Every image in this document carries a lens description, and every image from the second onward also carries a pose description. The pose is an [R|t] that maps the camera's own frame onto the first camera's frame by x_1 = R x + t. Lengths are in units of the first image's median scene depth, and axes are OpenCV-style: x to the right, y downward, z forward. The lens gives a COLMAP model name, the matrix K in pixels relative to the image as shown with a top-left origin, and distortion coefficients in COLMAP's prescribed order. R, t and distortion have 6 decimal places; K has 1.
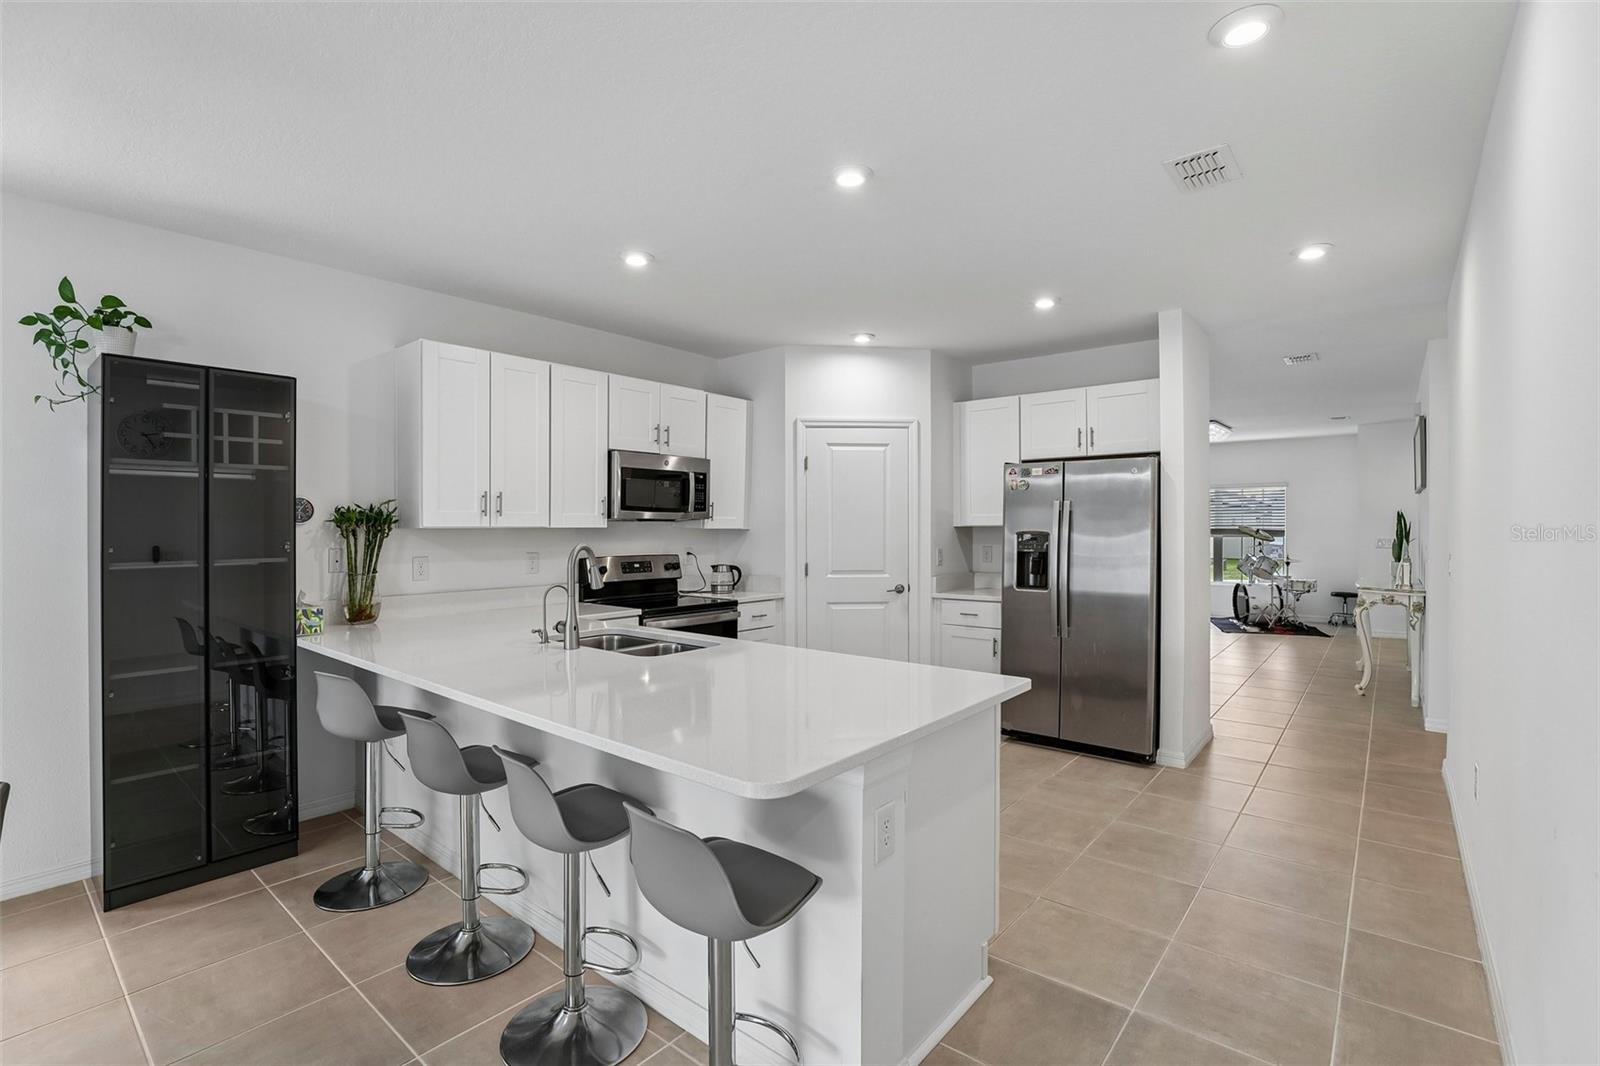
lens RADIAL K [[729.0, 0, 794.6], [0, 729.0, 530.5], [0, 0, 1]] dist [-0.038840, 0.006520]
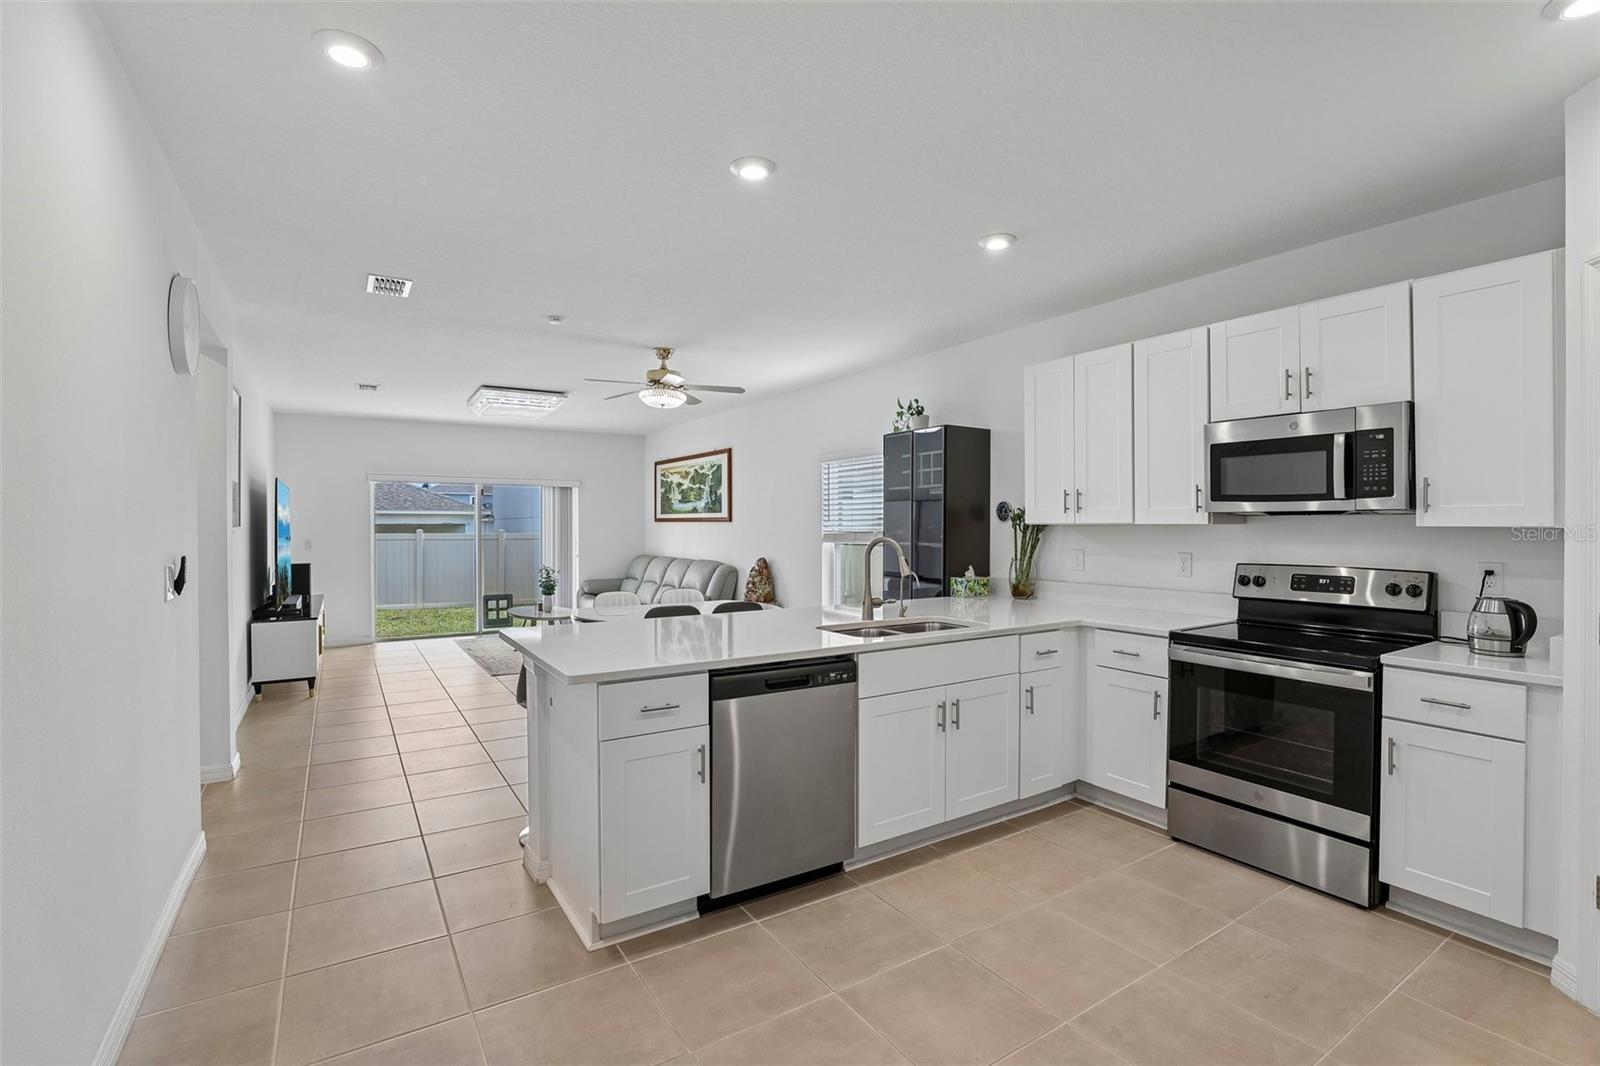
lens RADIAL K [[729.0, 0, 802.7], [0, 729.0, 531.6], [0, 0, 1]] dist [-0.038840, 0.006520]
pose [[-0.293020, 0.011656, -0.956035, 0.557517], [-0.003735, 0.999904, 0.013335, -0.004354], [0.956099, 0.007478, -0.292948, 0.748733]]
